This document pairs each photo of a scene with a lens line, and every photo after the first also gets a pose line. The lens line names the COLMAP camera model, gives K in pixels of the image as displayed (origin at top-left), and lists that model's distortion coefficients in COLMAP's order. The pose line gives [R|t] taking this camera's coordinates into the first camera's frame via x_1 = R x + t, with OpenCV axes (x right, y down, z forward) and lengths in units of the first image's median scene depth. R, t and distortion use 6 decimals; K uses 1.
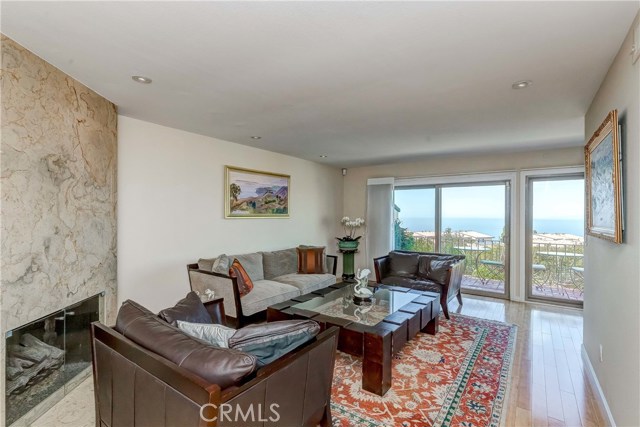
lens RADIAL K [[298.9, 0, 326.3], [0, 298.9, 218.7], [0, 0, 1]] dist [-0.002068, -0.000025]
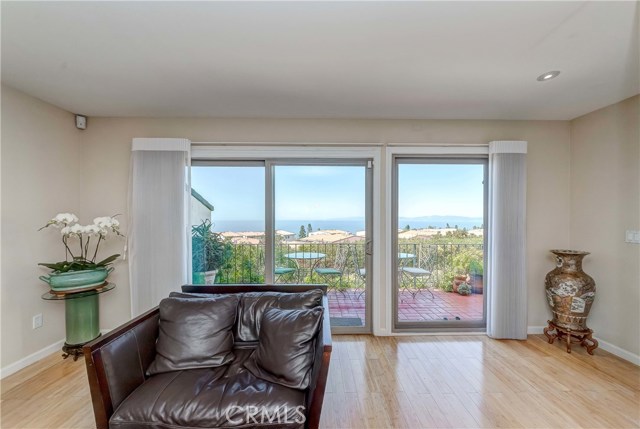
lens RADIAL K [[249.5, 0, 322.3], [0, 249.5, 220.2], [0, 0, 1]] dist [-0.000797, -0.000202]
pose [[0.810570, -0.007302, 0.585597, 0.166743], [0.012655, 0.999907, -0.005049, 0.009949], [-0.585506, 0.011504, 0.810587, 0.535952]]
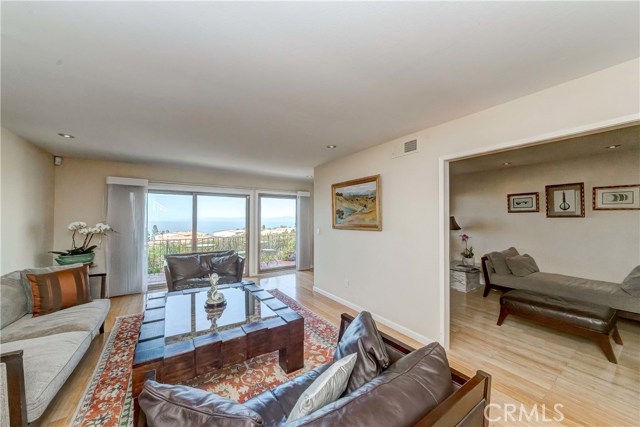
lens RADIAL K [[227.4, 0, 317.9], [0, 227.4, 214.8], [0, 0, 1]] dist [-0.000537, 0.000746]
pose [[0.369517, 0.013471, 0.929126, -0.265714], [0.018220, 0.999598, -0.021739, -0.000094], [-0.929045, 0.024961, 0.369123, 0.241075]]
